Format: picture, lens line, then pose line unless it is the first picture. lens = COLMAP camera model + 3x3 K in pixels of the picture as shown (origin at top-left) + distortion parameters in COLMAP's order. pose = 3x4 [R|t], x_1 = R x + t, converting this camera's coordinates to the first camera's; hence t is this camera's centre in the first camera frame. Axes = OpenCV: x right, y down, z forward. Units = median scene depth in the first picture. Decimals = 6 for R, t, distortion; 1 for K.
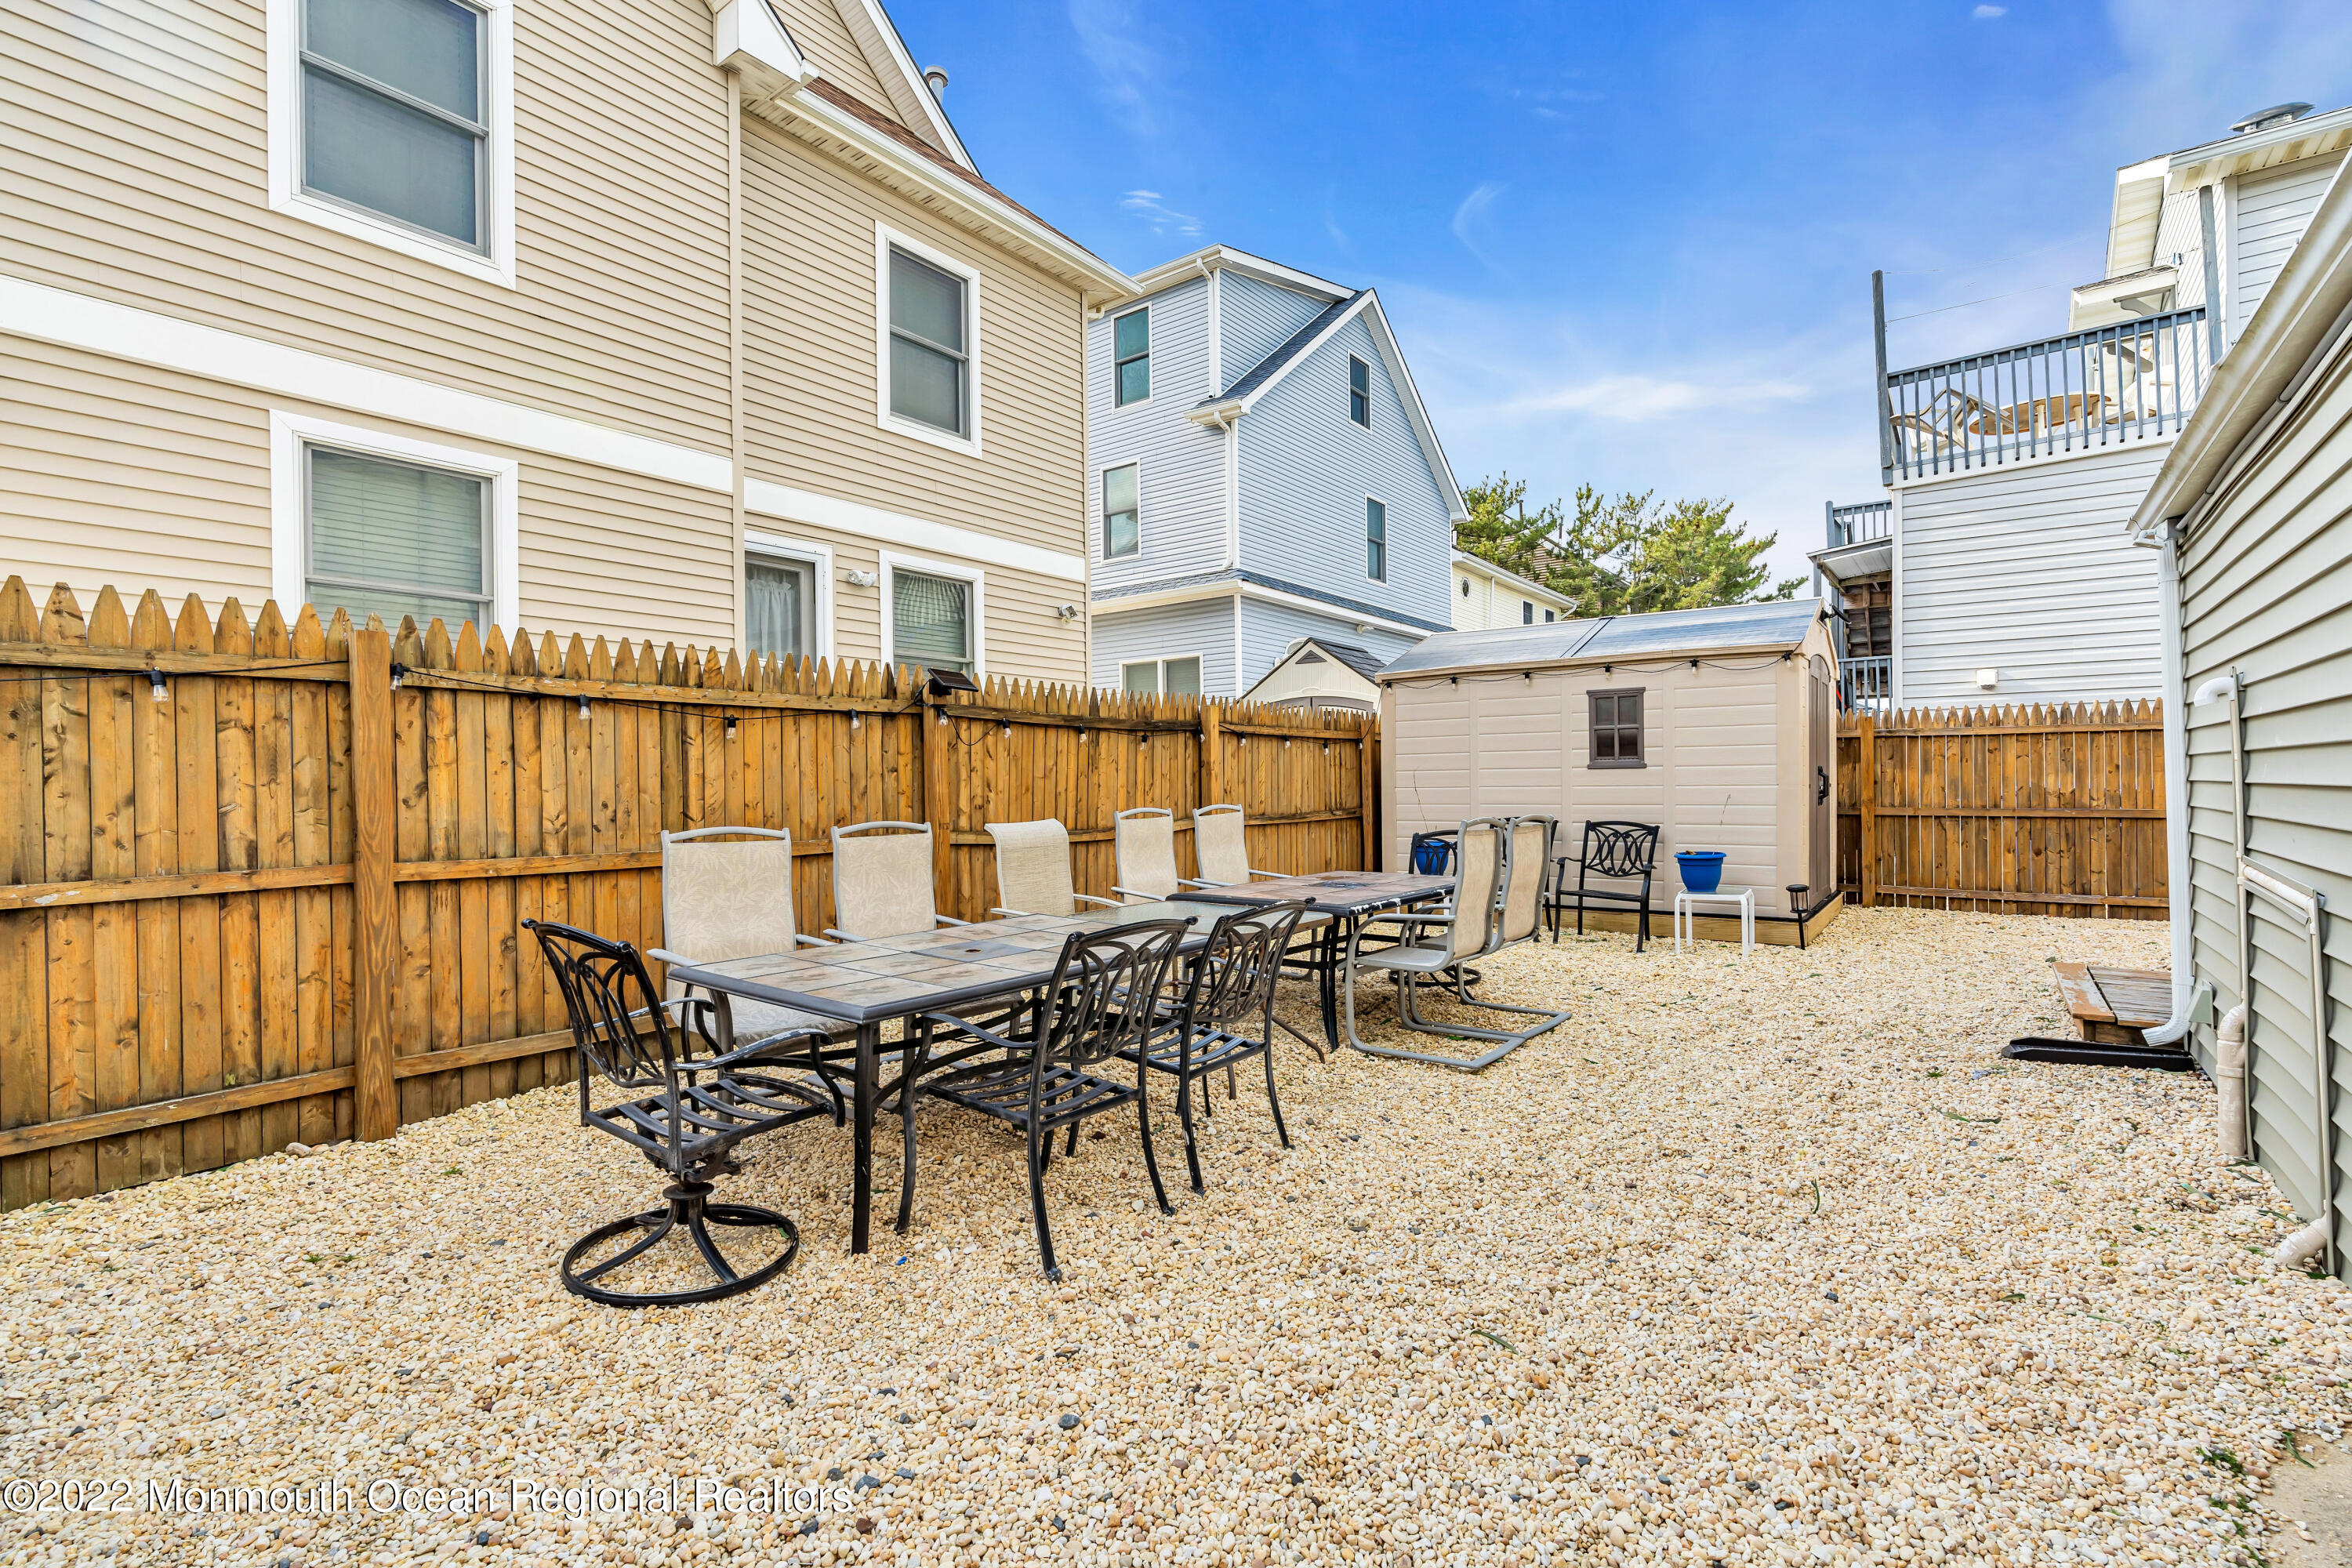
lens RADIAL K [[1058.3, 0, 1181.0], [0, 1058.3, 780.9], [0, 0, 1]] dist [-0.005615, 0.000643]
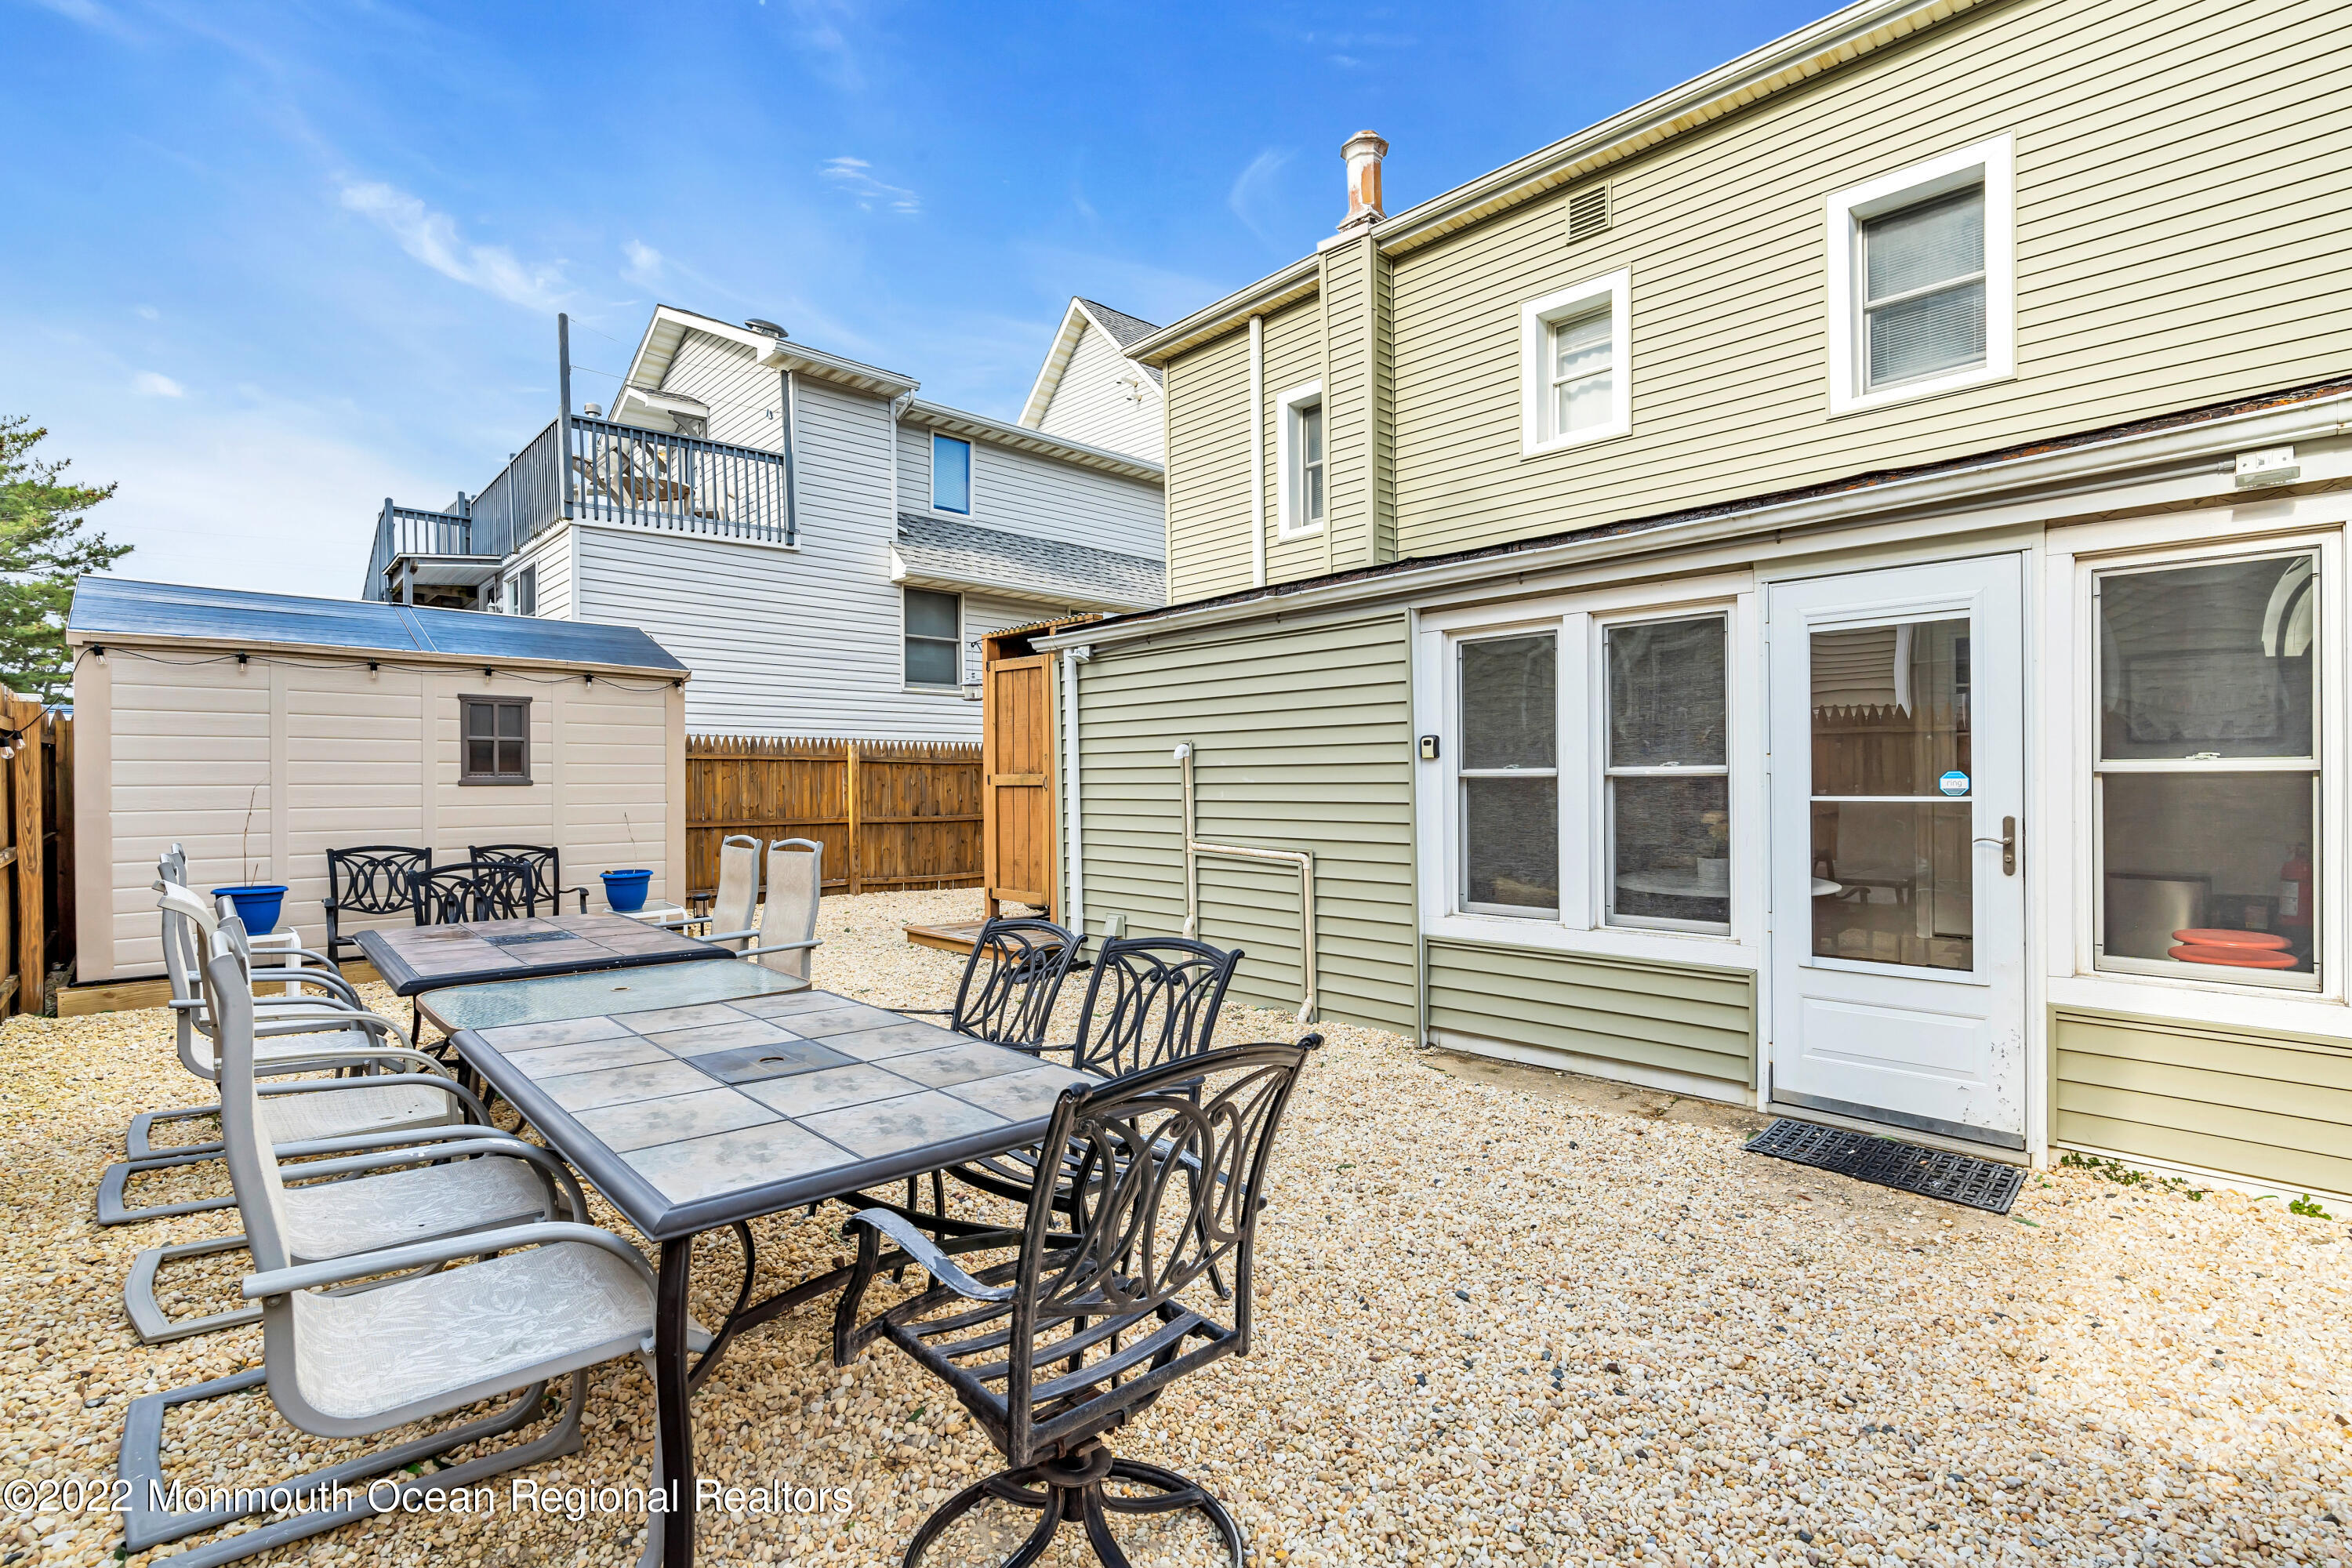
lens RADIAL K [[1058.3, 0, 1194.4], [0, 1058.3, 787.1], [0, 0, 1]] dist [-0.005615, 0.000643]
pose [[0.160186, 0.005257, 0.987073, -0.308932], [0.001328, 0.999984, -0.005542, -0.003921], [-0.987086, 0.002199, 0.160176, 0.232448]]
